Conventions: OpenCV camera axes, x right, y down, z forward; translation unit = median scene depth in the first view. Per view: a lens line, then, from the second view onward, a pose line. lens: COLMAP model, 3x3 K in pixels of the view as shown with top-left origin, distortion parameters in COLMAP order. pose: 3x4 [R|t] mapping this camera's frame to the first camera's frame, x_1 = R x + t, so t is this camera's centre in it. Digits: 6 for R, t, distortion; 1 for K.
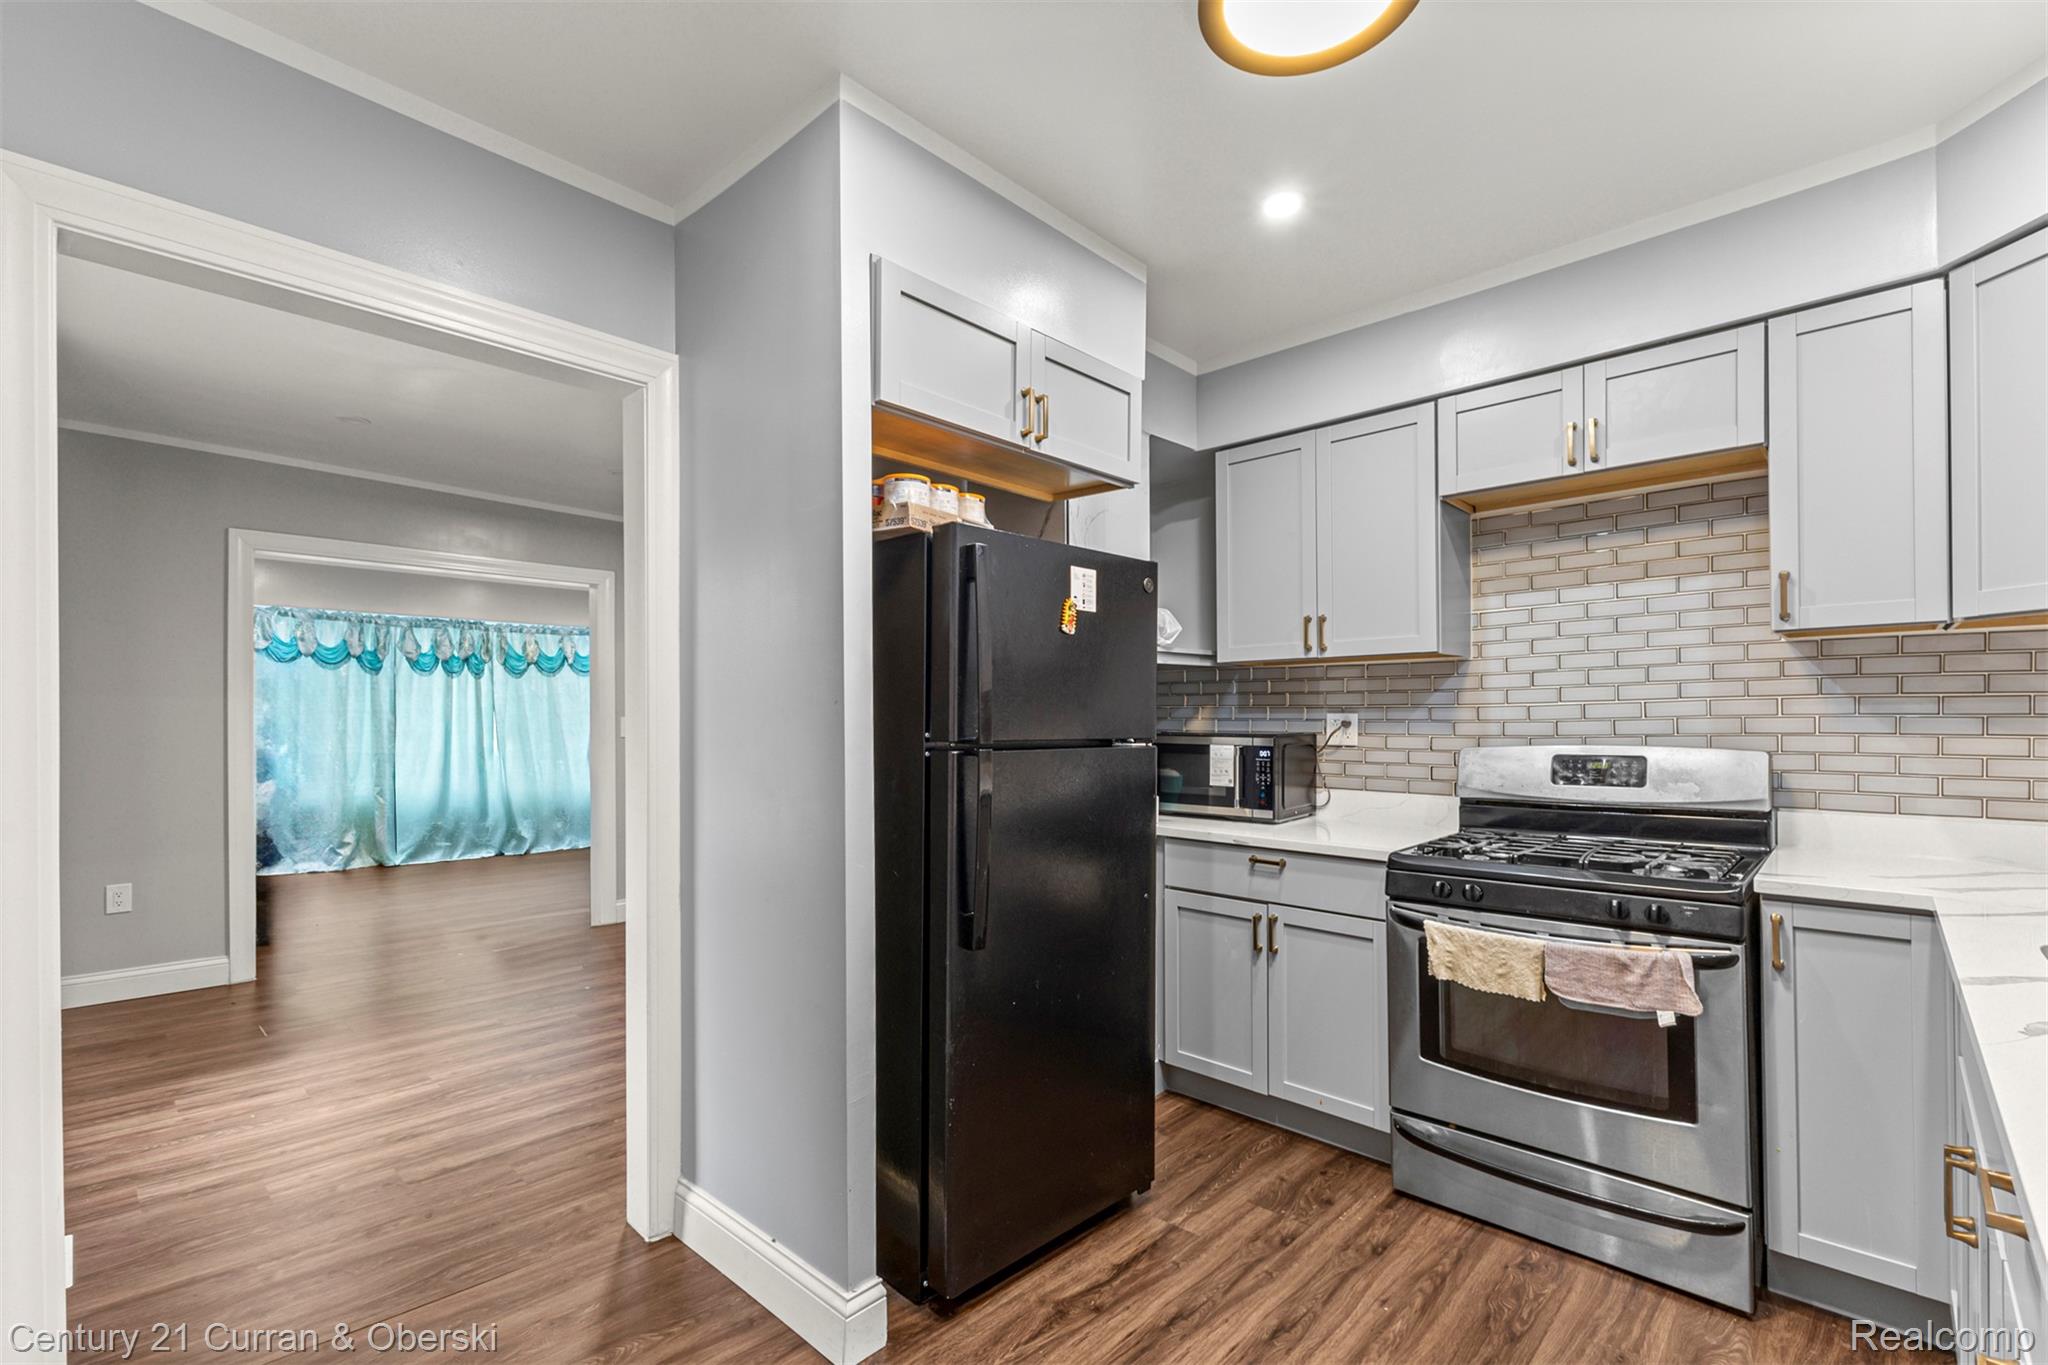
lens RADIAL K [[885.0, 0, 1047.9], [0, 885.0, 713.2], [0, 0, 1]] dist [0.004943, -0.000192]
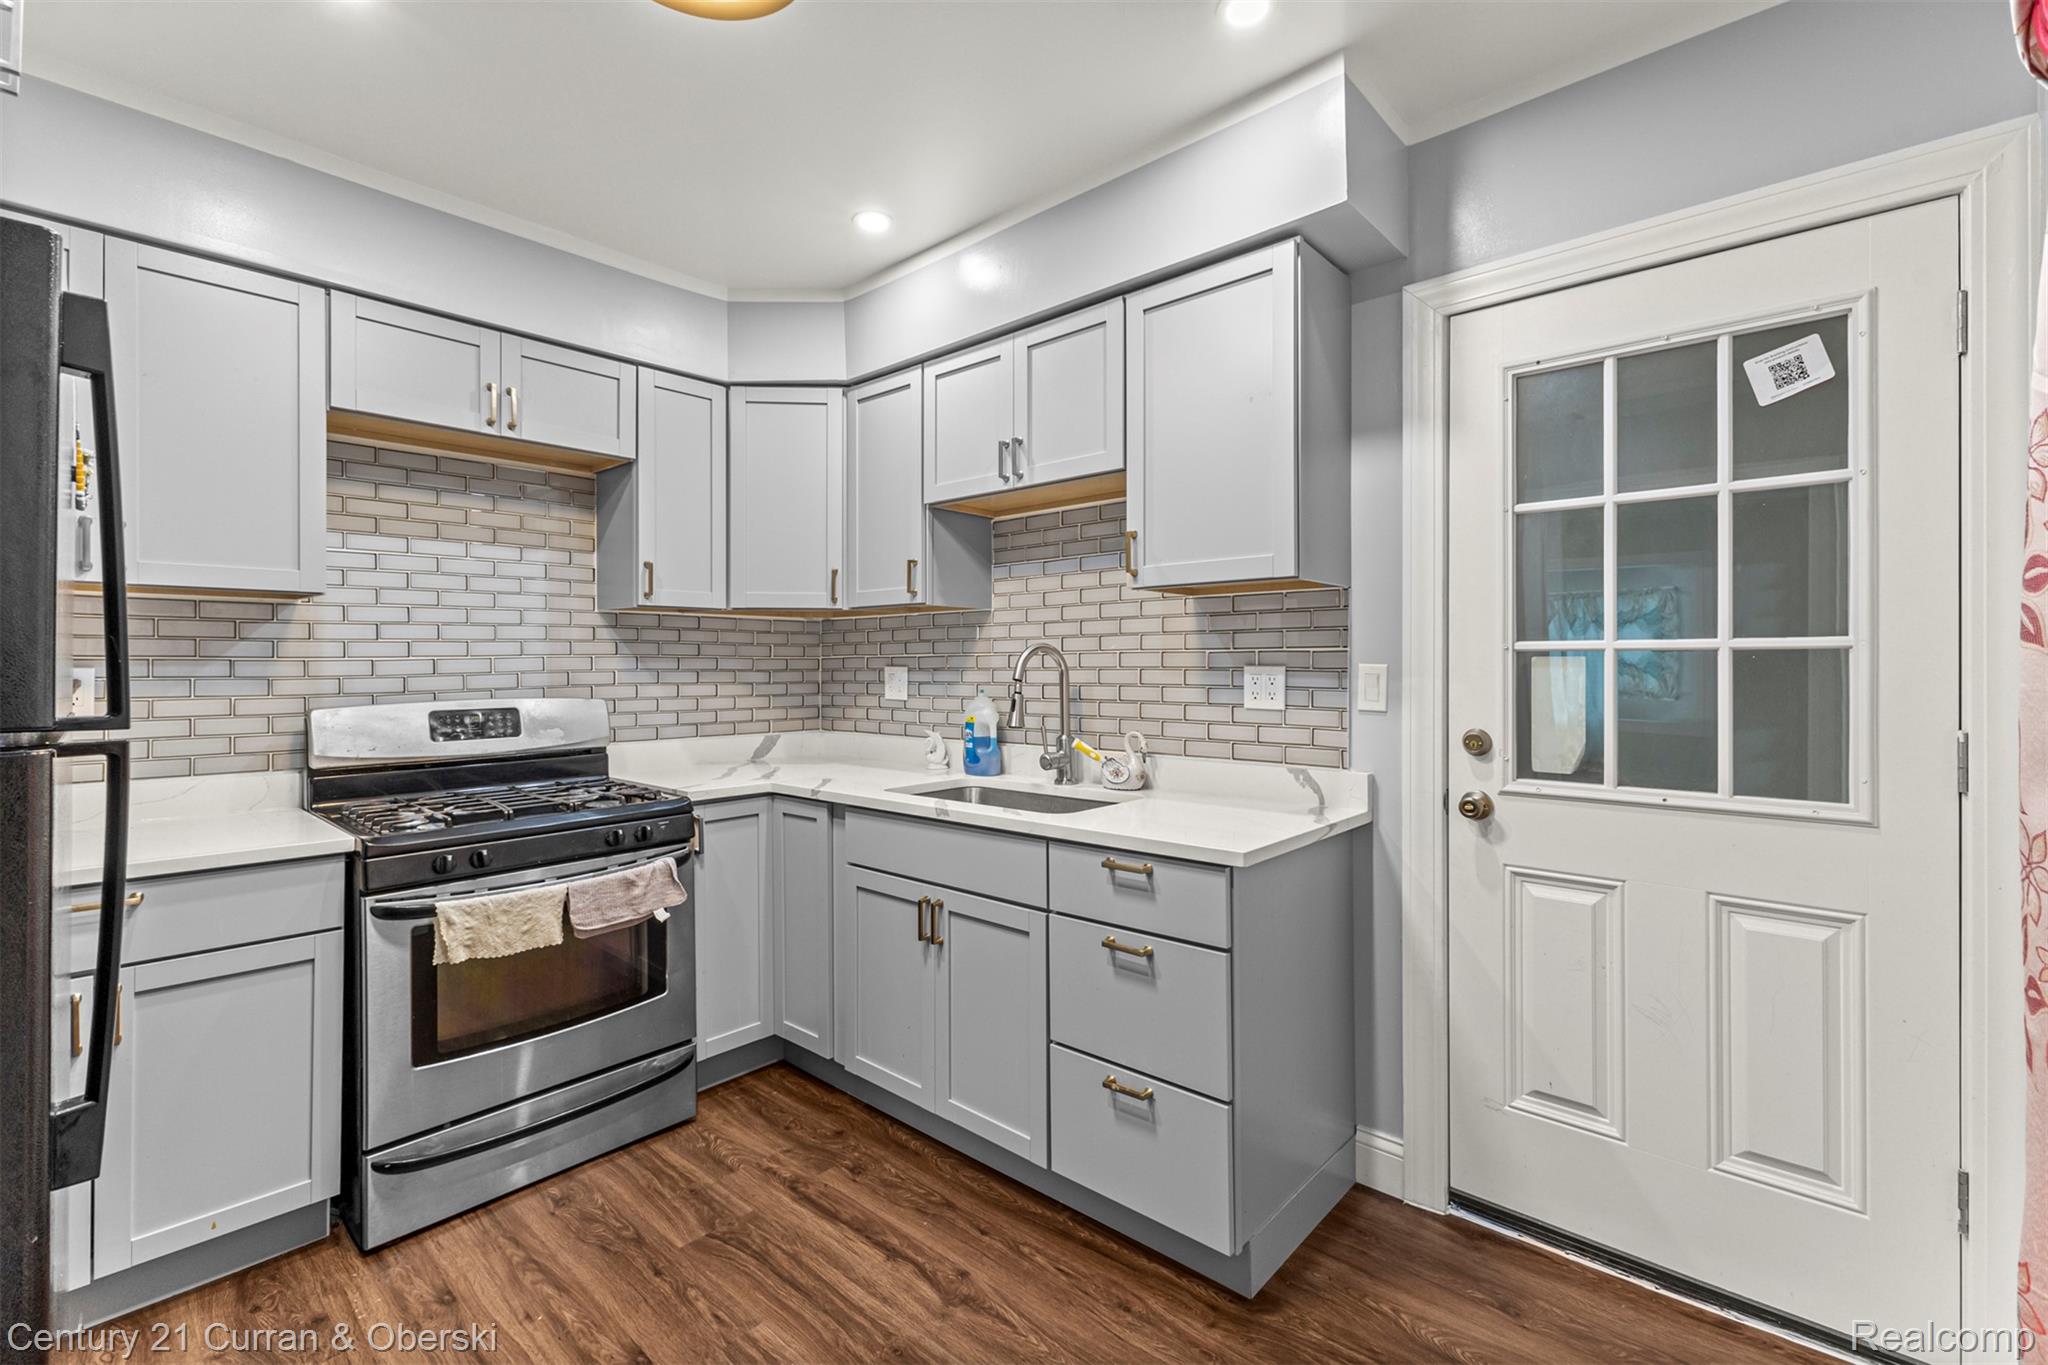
lens RADIAL K [[876.2, 0, 1016.5], [0, 876.2, 658.0], [0, 0, 1]] dist [0.003736, 0.001771]
pose [[0.002194, 0.015767, 0.999873, -0.429187], [-0.000442, 0.999876, -0.015766, 0.004369], [-0.999997, -0.000408, 0.002201, 0.406489]]
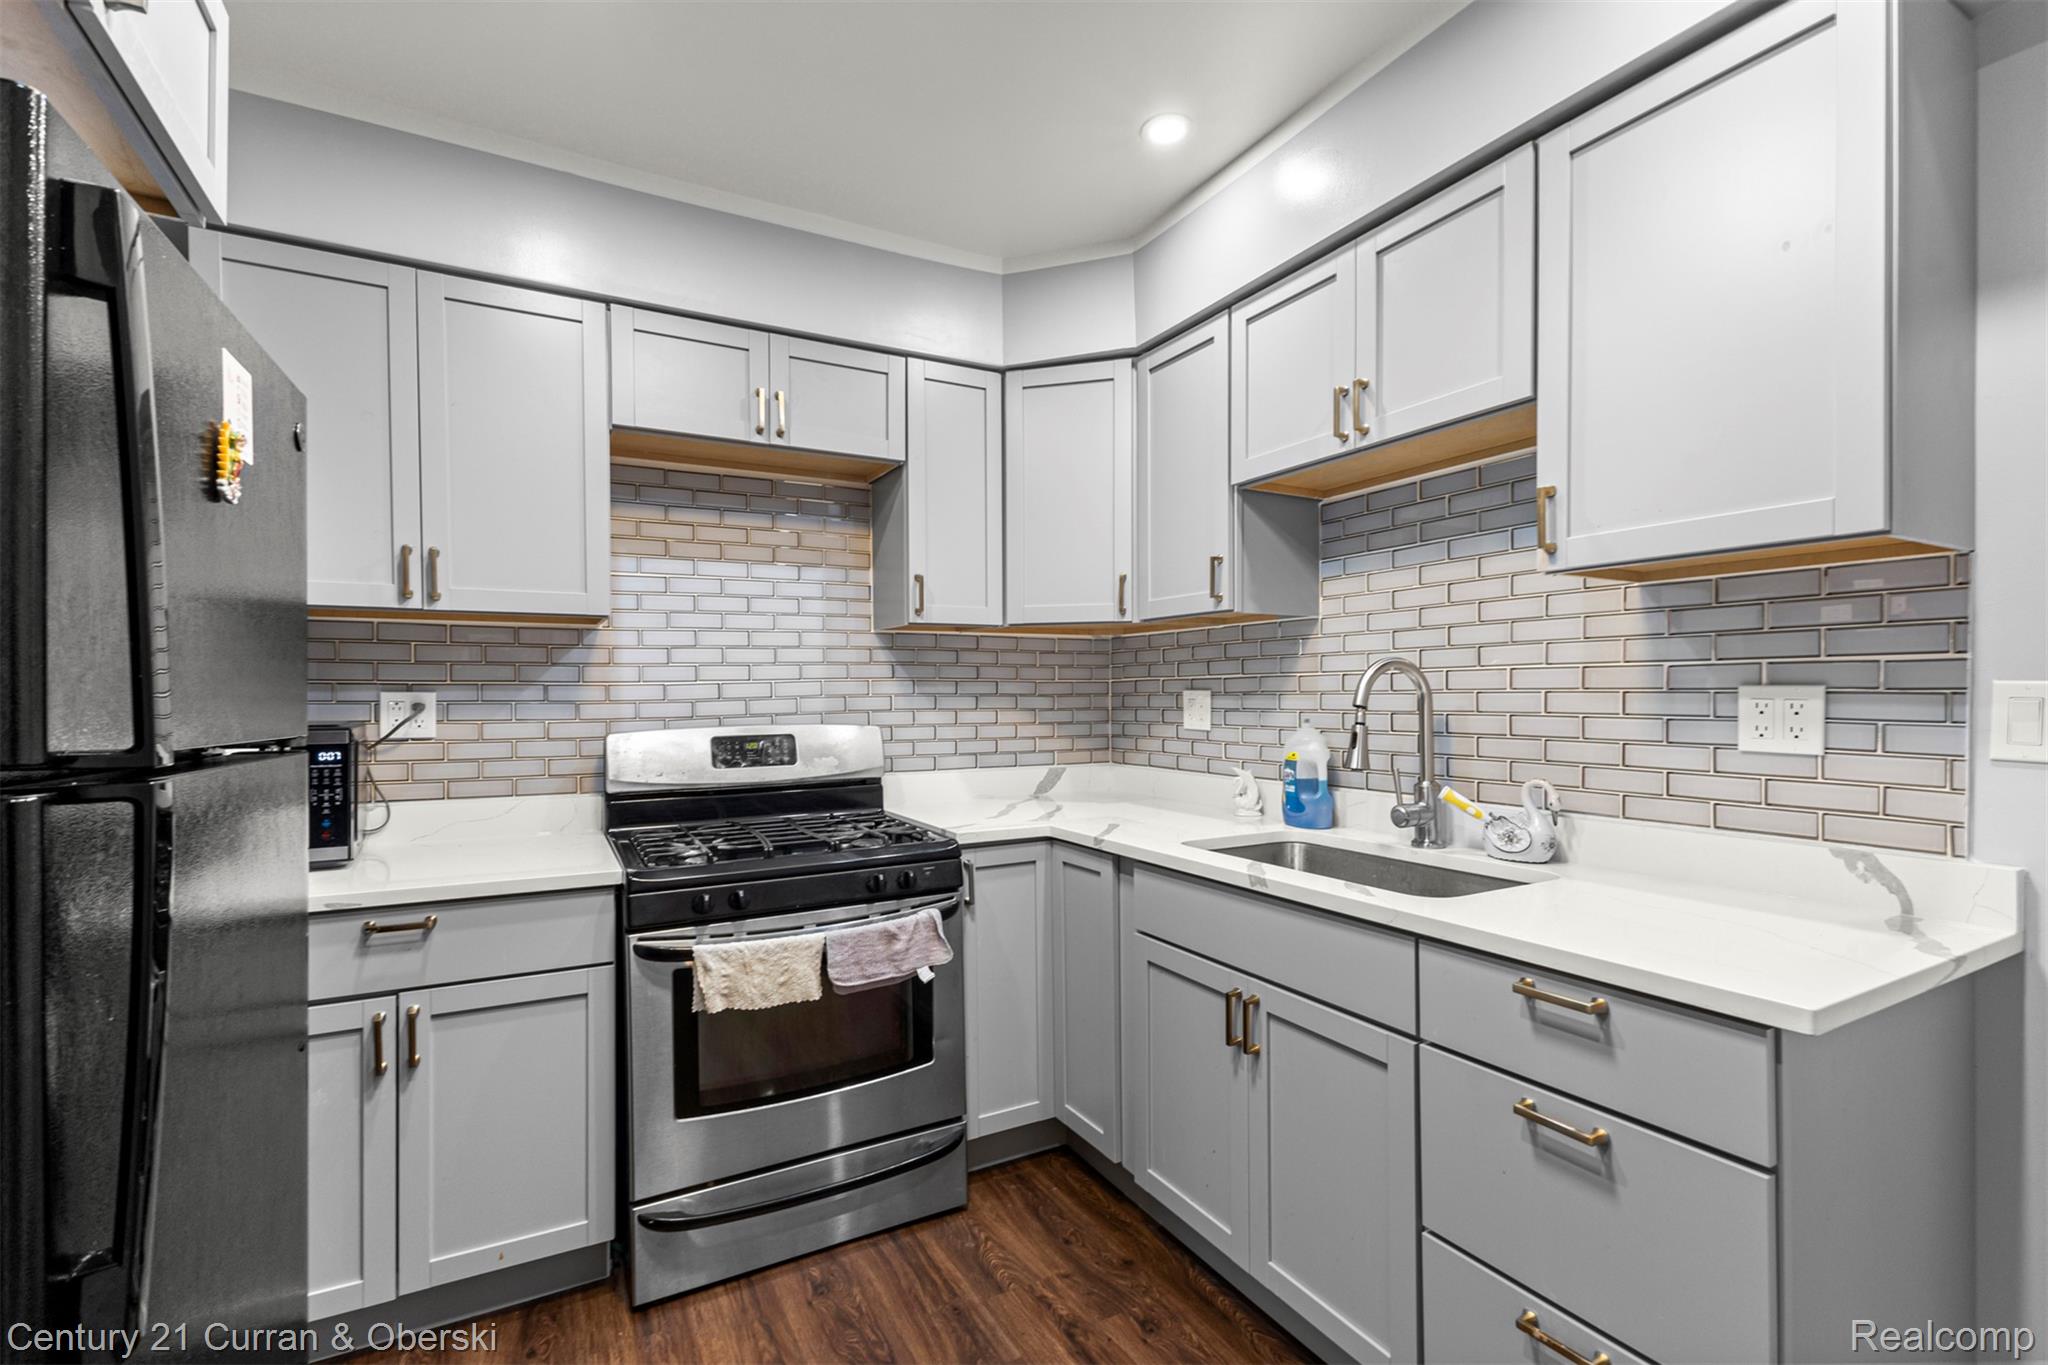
lens RADIAL K [[876.2, 0, 1020.1], [0, 876.2, 701.7], [0, 0, 1]] dist [0.003736, 0.001771]
pose [[0.331162, -0.004353, 0.943564, -0.219625], [0.000209, 0.999990, 0.004540, 0.006243], [-0.943574, -0.001307, 0.331159, 0.435303]]
